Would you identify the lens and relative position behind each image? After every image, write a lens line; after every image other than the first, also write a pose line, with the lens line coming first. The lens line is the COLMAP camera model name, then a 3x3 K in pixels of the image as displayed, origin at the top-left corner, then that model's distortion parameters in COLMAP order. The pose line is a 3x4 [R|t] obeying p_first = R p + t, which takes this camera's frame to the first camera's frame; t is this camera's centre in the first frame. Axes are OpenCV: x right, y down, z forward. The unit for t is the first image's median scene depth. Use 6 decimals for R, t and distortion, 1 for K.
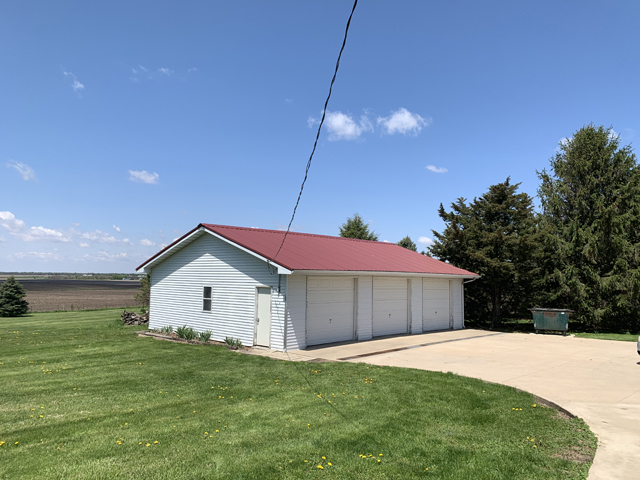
lens RADIAL K [[498.0, 0, 321.3], [0, 498.0, 238.4], [0, 0, 1]] dist [0.047150, -0.041391]
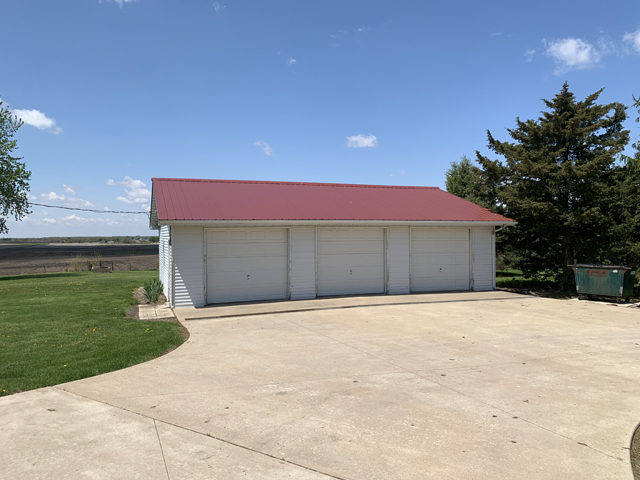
lens RADIAL K [[498.0, 0, 321.3], [0, 498.0, 238.4], [0, 0, 1]] dist [0.047150, -0.041391]
pose [[0.895865, -0.020006, -0.443875, 0.385178], [0.057095, 0.995887, 0.070349, 0.029127], [0.440642, -0.088367, 0.893323, 0.186932]]
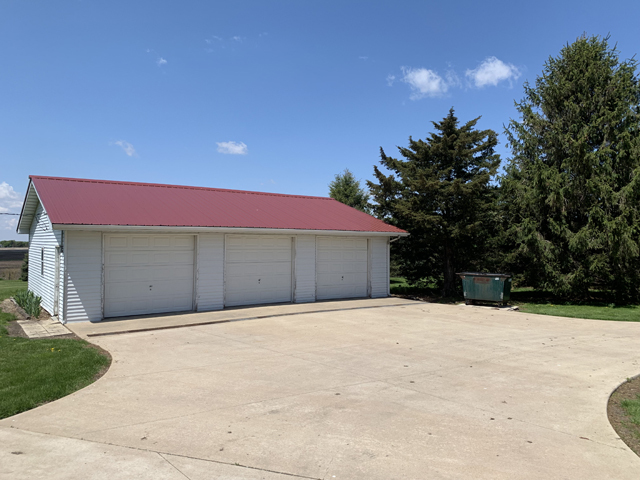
lens RADIAL K [[498.0, 0, 321.3], [0, 498.0, 238.4], [0, 0, 1]] dist [0.047150, -0.041391]
pose [[0.981289, -0.011074, -0.192221, 0.327839], [0.024152, 0.997539, 0.065828, 0.025961], [0.191019, -0.069239, 0.979141, 0.173510]]
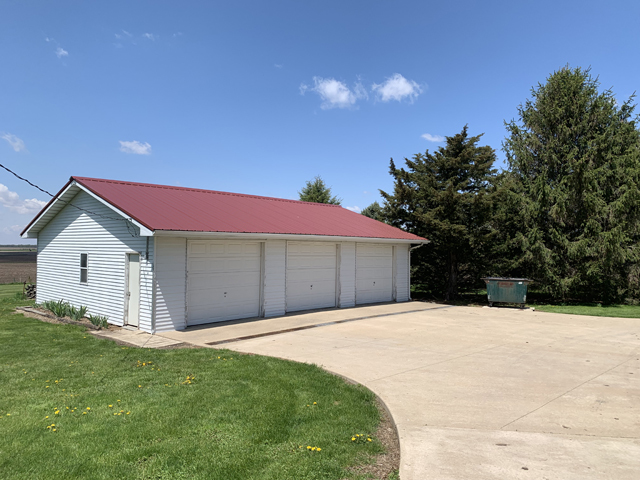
lens RADIAL K [[496.1, 0, 320.0], [0, 496.1, 240.0], [0, 0, 1]] dist [0.073055, -0.088769]
pose [[0.999986, -0.005224, -0.000451, 0.125475], [0.005241, 0.998171, 0.060230, 0.020094], [0.000135, -0.060232, 0.998184, 0.135031]]
